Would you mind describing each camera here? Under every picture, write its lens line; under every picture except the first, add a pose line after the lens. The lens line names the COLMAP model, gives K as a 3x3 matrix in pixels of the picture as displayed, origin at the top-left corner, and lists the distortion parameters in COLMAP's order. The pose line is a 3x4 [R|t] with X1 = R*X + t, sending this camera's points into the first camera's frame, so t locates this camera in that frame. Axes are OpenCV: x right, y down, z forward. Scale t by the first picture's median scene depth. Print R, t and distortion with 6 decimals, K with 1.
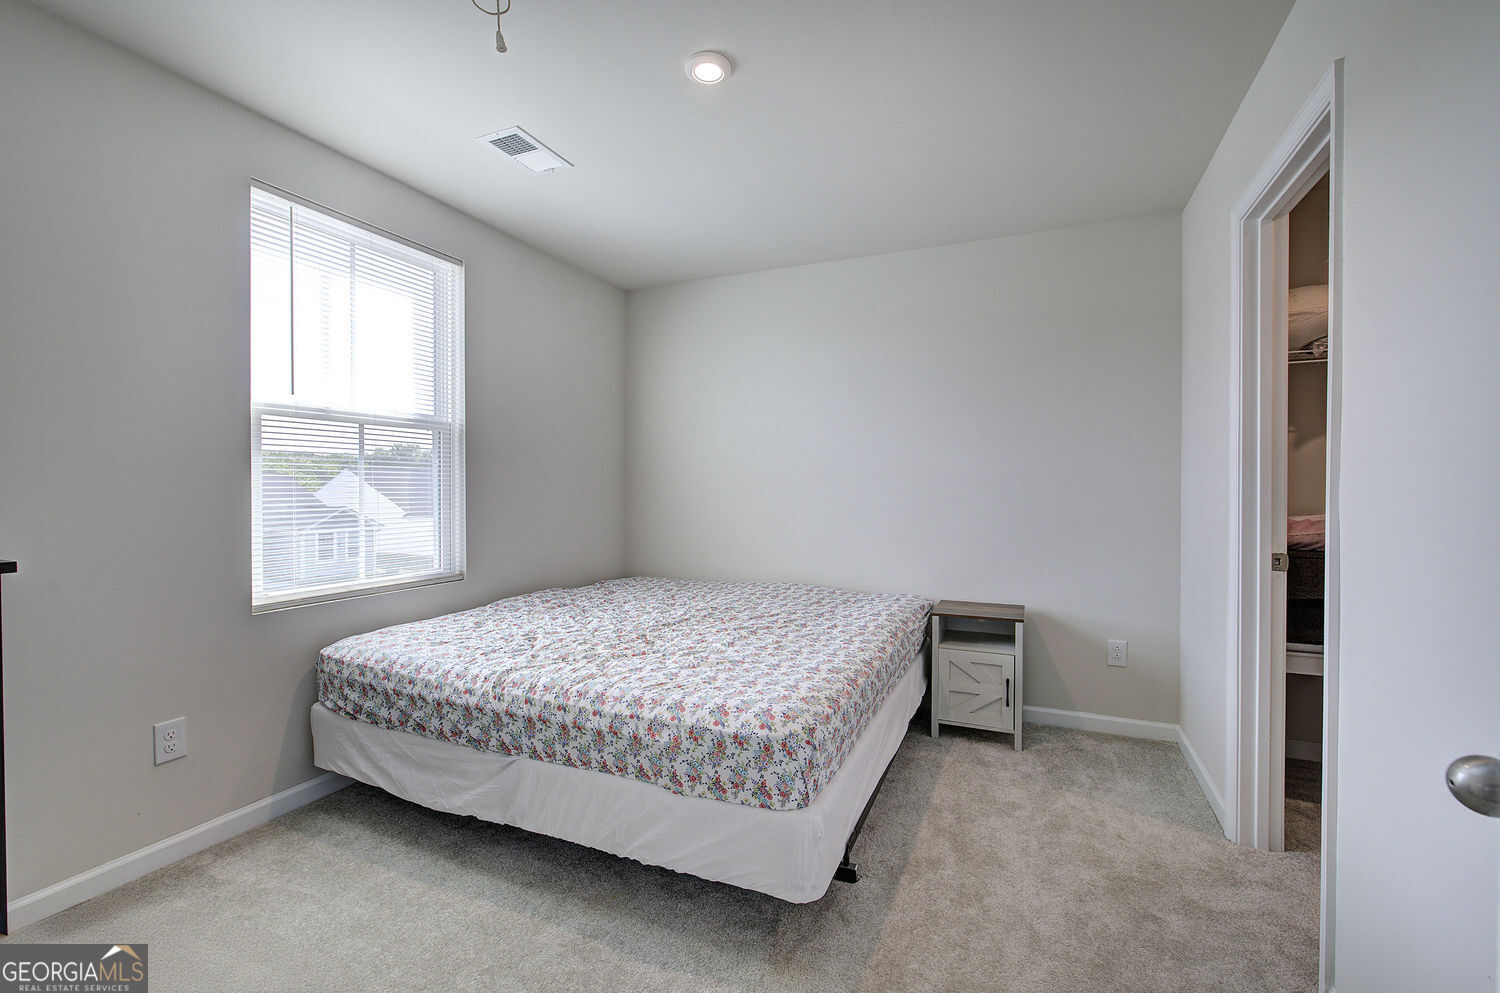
lens RADIAL K [[635.7, 0, 750.0], [0, 635.7, 496.5], [0, 0, 1]] dist [-0.003516, -0.000108]
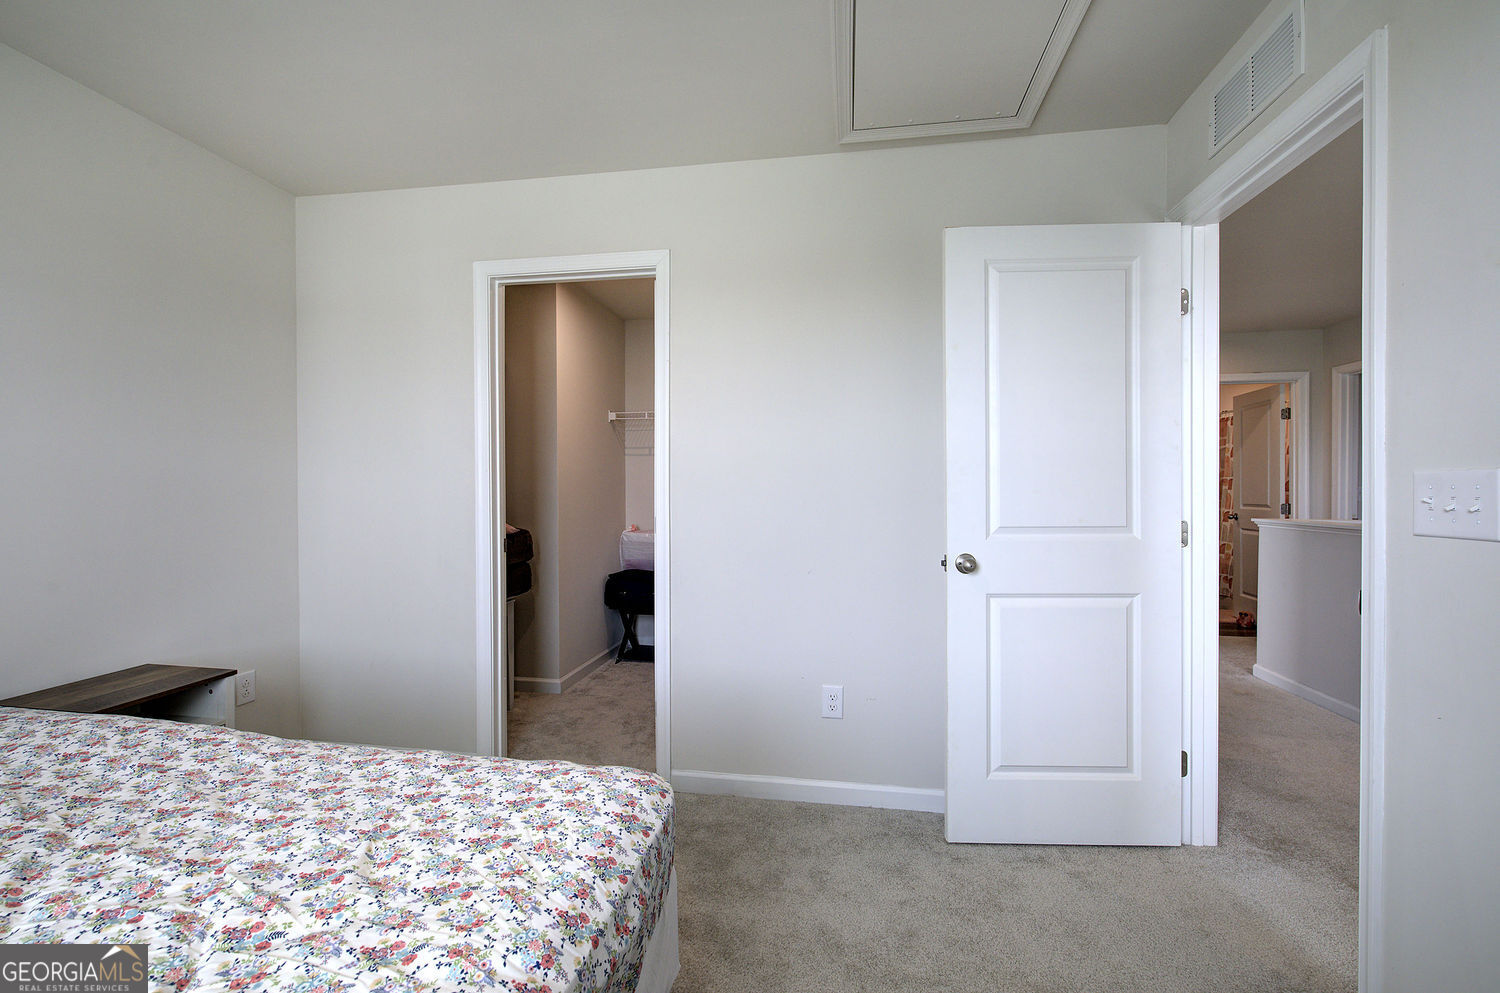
lens RADIAL K [[635.7, 0, 750.0], [0, 635.7, 496.5], [0, 0, 1]] dist [-0.003516, -0.000108]
pose [[-0.259625, -0.007515, 0.965680, -0.646599], [0.011521, 0.999874, 0.010878, -0.010601], [-0.965641, 0.013950, -0.259506, 0.930840]]
